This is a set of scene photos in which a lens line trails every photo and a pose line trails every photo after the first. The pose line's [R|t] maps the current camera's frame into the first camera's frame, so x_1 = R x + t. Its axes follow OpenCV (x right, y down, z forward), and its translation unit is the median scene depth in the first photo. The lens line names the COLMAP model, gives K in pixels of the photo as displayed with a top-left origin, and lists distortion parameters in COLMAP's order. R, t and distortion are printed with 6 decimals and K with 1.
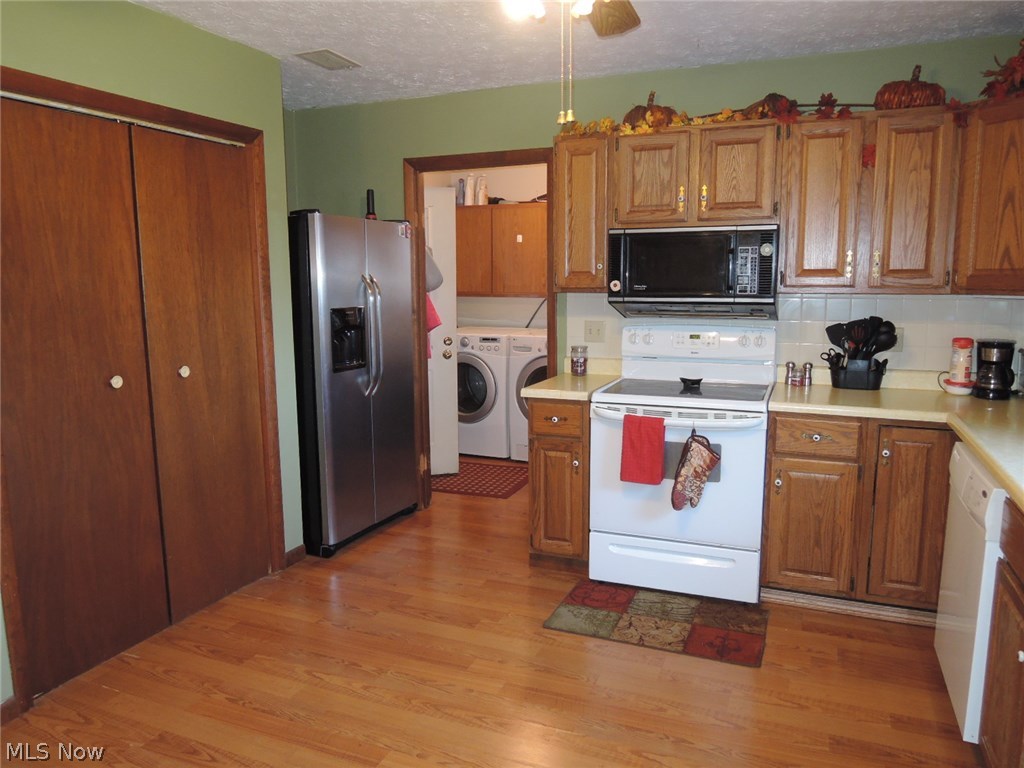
lens RADIAL K [[733.7, 0, 518.3], [0, 733.7, 382.0], [0, 0, 1]] dist [-0.023862, 0.008502]
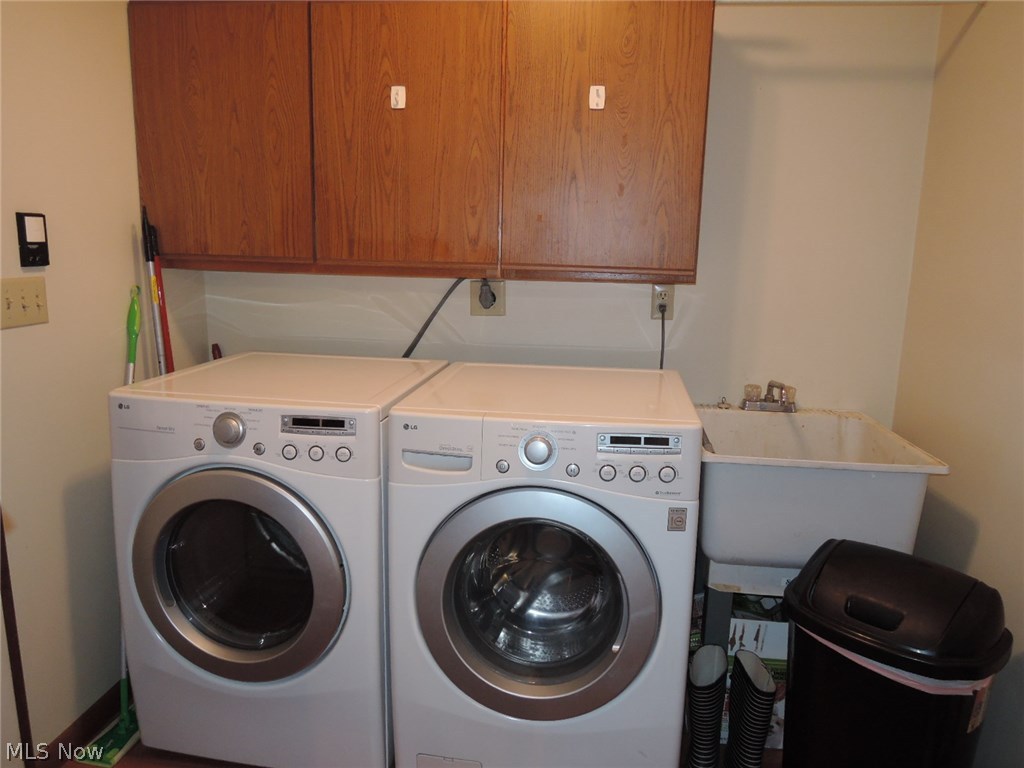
lens RADIAL K [[733.7, 0, 518.3], [0, 733.7, 382.0], [0, 0, 1]] dist [-0.023862, 0.008502]
pose [[0.963818, -0.027084, 0.265182, -0.053512], [0.012246, 0.998273, 0.057449, -0.123558], [-0.266280, -0.052123, 0.962486, 0.953635]]
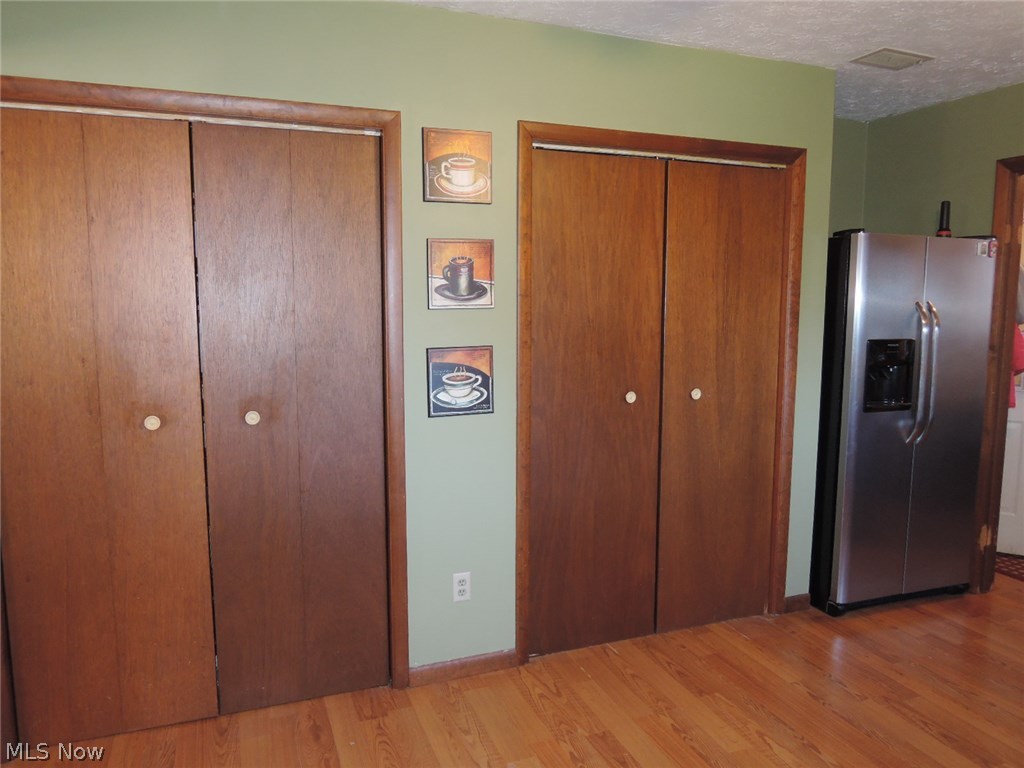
lens RADIAL K [[733.7, 0, 518.3], [0, 733.7, 382.0], [0, 0, 1]] dist [-0.023862, 0.008502]
pose [[0.691276, 0.091059, -0.716830, 0.094518], [-0.111847, 0.993556, 0.018351, -0.019429], [0.713882, 0.067489, 0.697006, 0.092419]]
